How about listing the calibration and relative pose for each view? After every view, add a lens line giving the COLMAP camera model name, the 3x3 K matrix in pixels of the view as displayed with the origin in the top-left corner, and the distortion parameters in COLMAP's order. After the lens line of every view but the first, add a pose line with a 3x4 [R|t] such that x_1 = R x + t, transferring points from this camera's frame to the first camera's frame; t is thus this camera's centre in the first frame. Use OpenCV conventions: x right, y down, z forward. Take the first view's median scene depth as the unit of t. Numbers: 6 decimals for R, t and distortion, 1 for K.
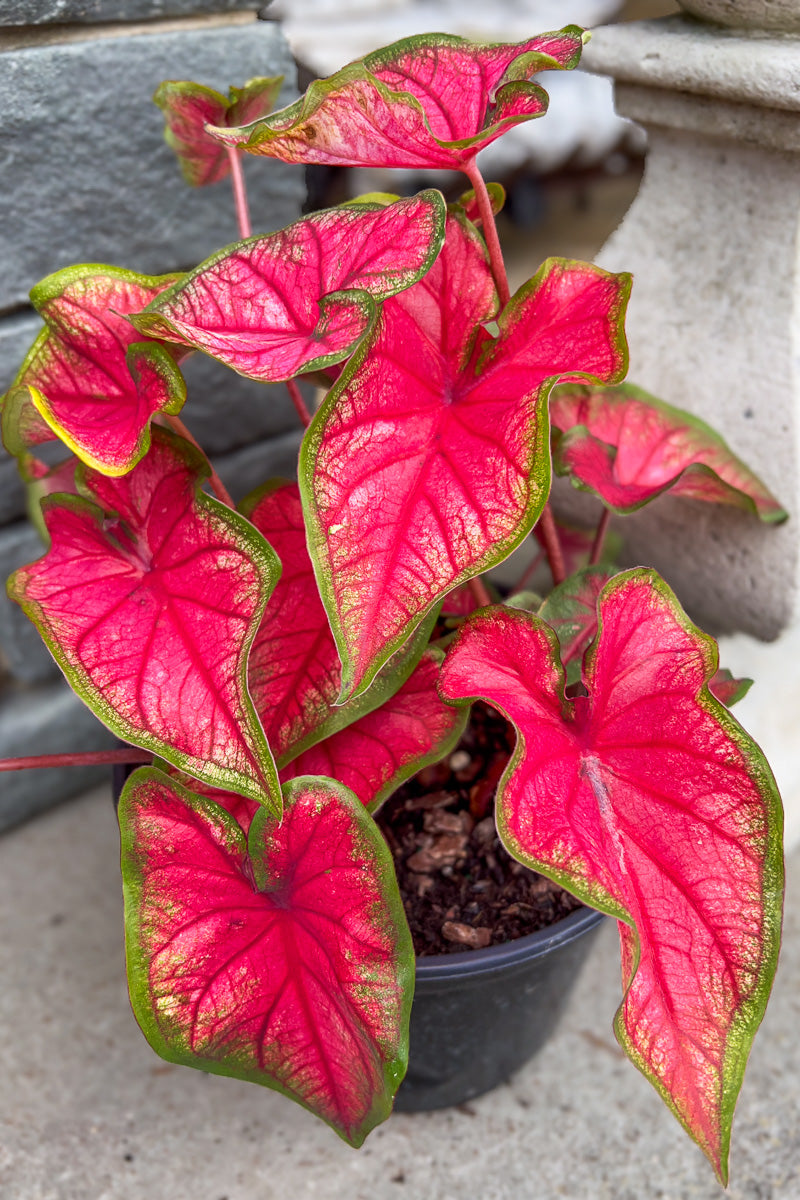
lens RADIAL K [[896.5, 0, 420.0], [0, 896.5, 604.4], [0, 0, 1]] dist [0.021640, -0.058844]
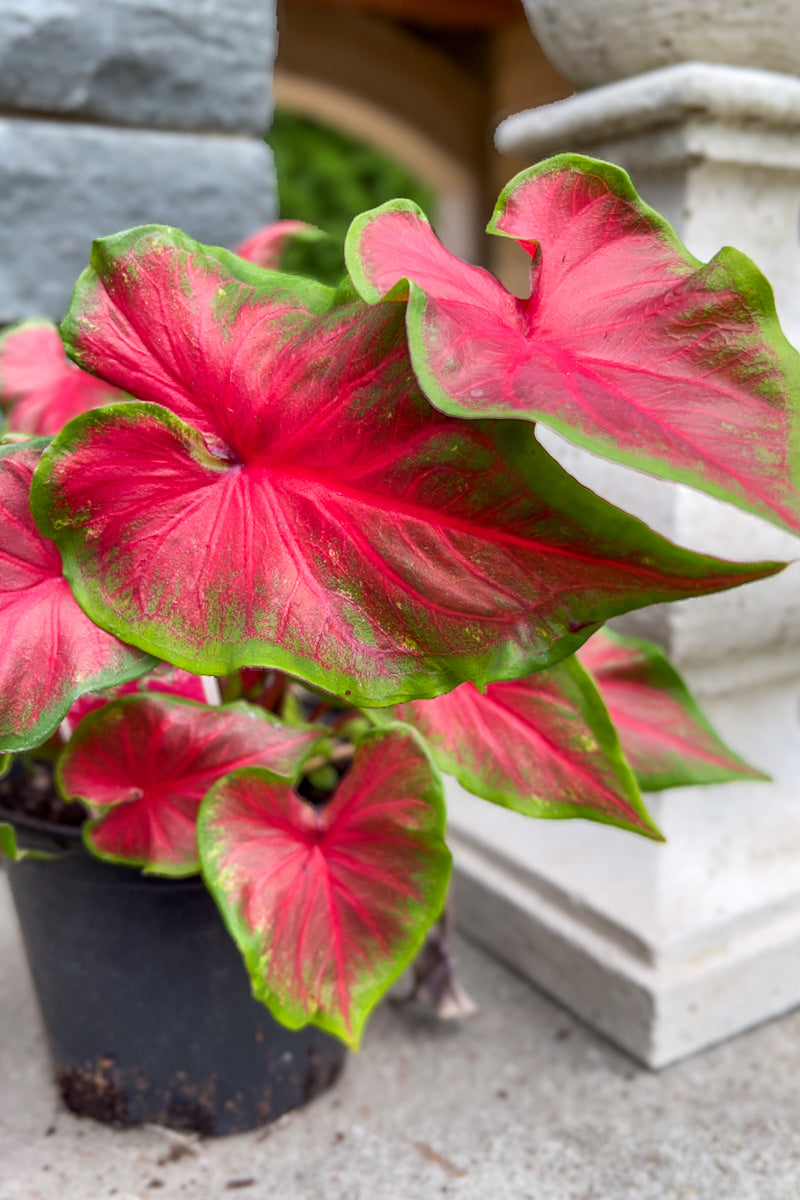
lens RADIAL K [[1059.0, 0, 377.5], [0, 1059.0, 631.9], [0, 0, 1]] dist [0.013308, -0.058231]
pose [[0.975744, 0.069993, -0.207421, 0.364467], [-0.150470, 0.902637, -0.403243, 0.545572], [0.159002, 0.424673, 0.891275, 0.034737]]
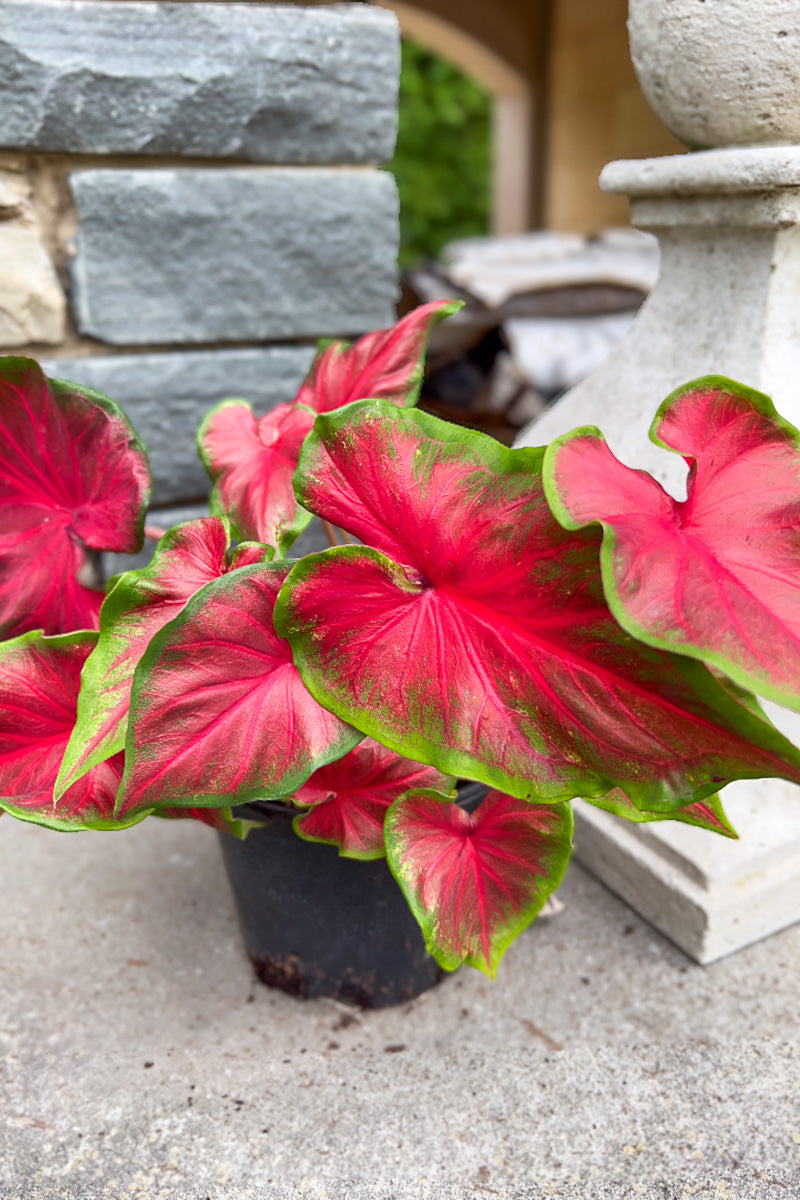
lens RADIAL K [[896.5, 0, 357.6], [0, 896.5, 612.2], [0, 0, 1]] dist [0.021640, -0.058844]
pose [[0.957480, 0.111193, -0.266209, 0.265706], [-0.180424, 0.950816, -0.251787, 0.396852], [0.225119, 0.289112, 0.930449, -0.124370]]
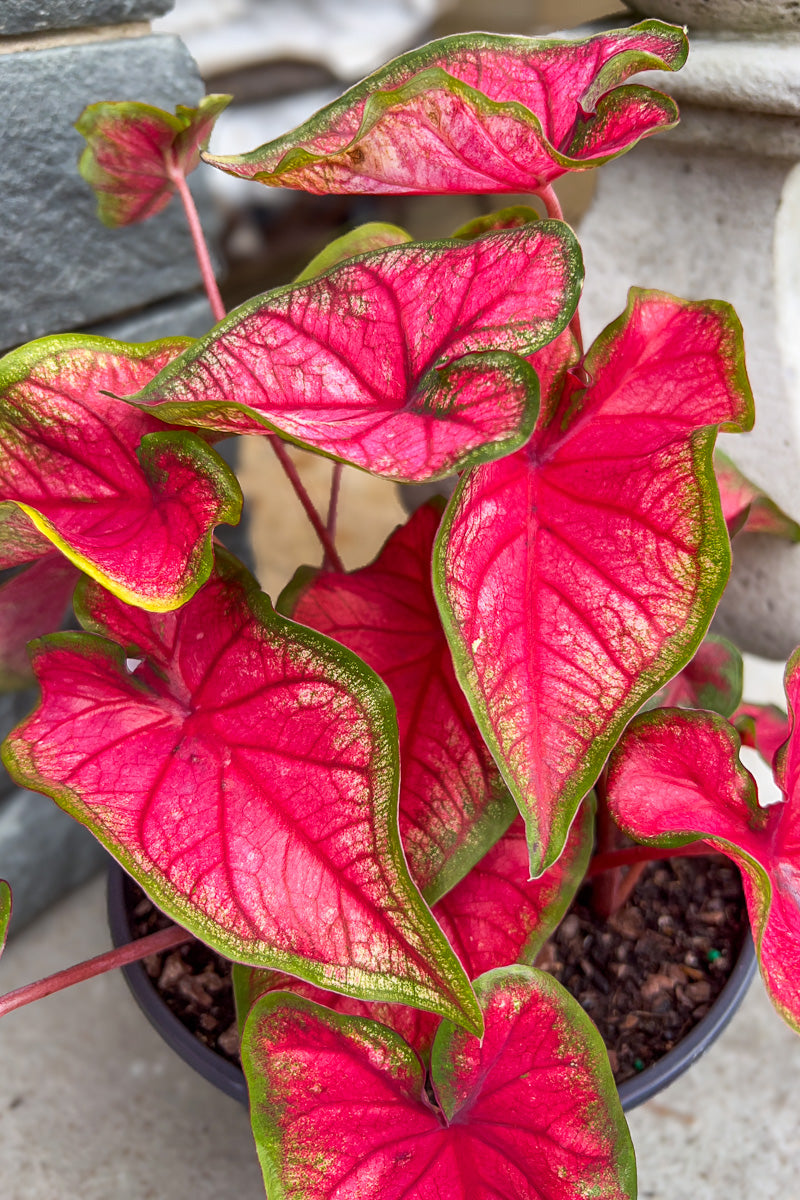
lens RADIAL K [[896.5, 0, 427.2], [0, 896.5, 598.5], [0, 0, 1]] dist [0.021640, -0.058844]
pose [[0.974839, -0.129090, 0.181725, -0.168073], [0.132969, 0.991077, -0.009272, -0.075829], [-0.178907, 0.033202, 0.983306, 0.136292]]
